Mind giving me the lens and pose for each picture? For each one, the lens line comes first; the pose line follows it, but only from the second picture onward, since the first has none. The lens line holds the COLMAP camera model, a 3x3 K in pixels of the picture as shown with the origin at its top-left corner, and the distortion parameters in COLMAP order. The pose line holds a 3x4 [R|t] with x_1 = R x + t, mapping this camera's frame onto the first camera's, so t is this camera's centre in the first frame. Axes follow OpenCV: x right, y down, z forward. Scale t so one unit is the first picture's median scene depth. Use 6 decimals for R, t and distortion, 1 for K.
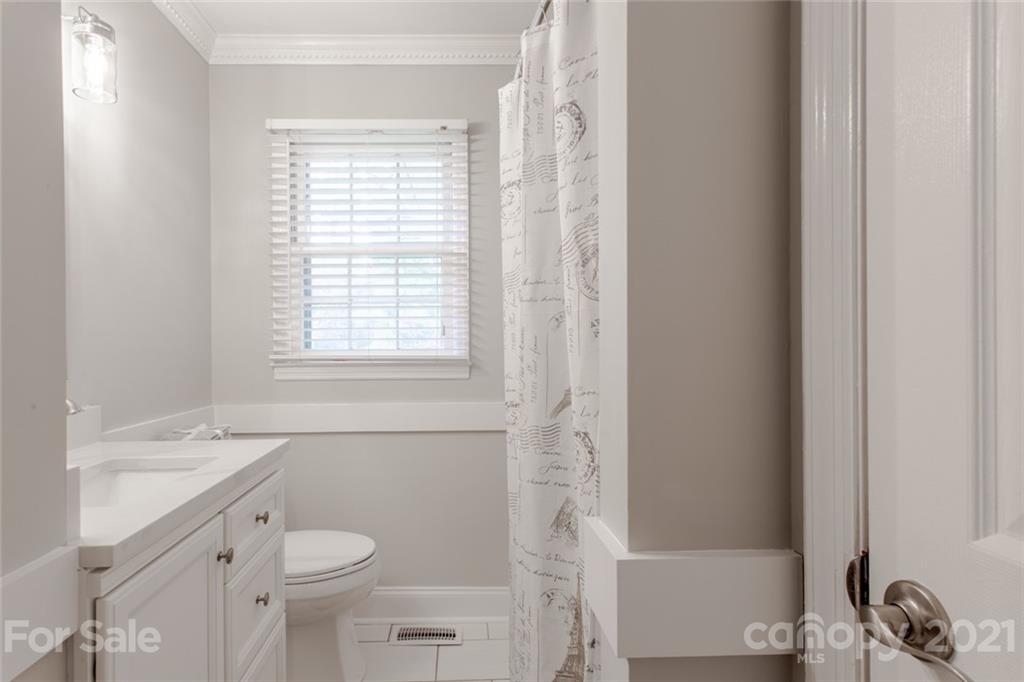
lens RADIAL K [[497.4, 0, 507.7], [0, 497.4, 336.0], [0, 0, 1]] dist [0.007979, 0.004973]
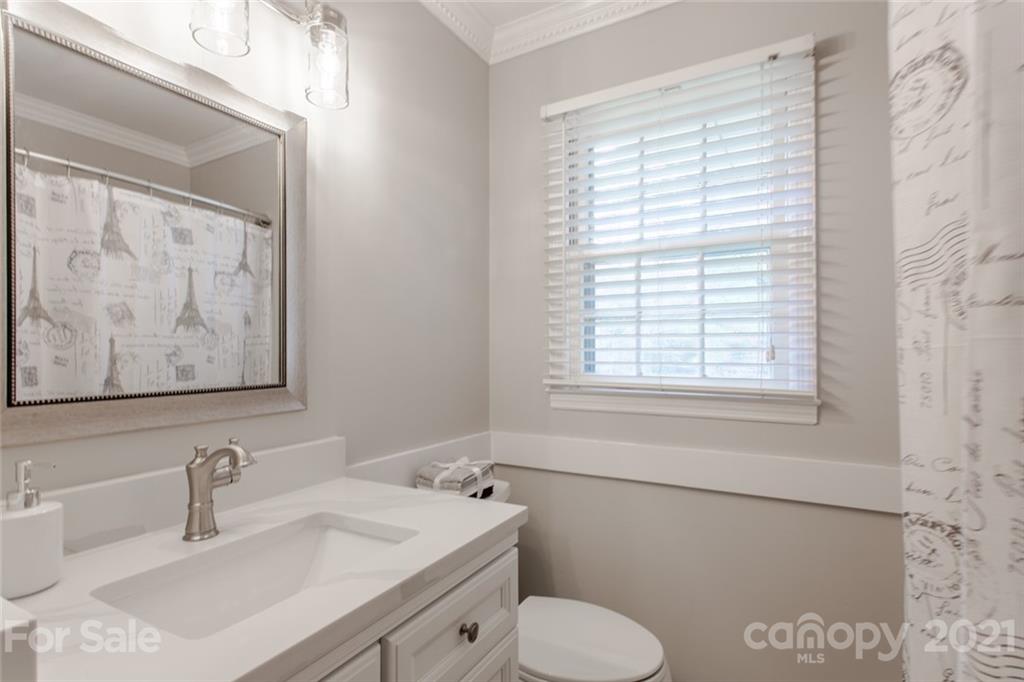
lens RADIAL K [[497.4, 0, 510.5], [0, 497.4, 333.6], [0, 0, 1]] dist [0.007979, 0.004973]
pose [[0.808936, -0.004866, -0.587877, -0.018475], [-0.010503, 0.999687, -0.022727, -0.018853], [0.587803, 0.024559, 0.808631, 0.249966]]
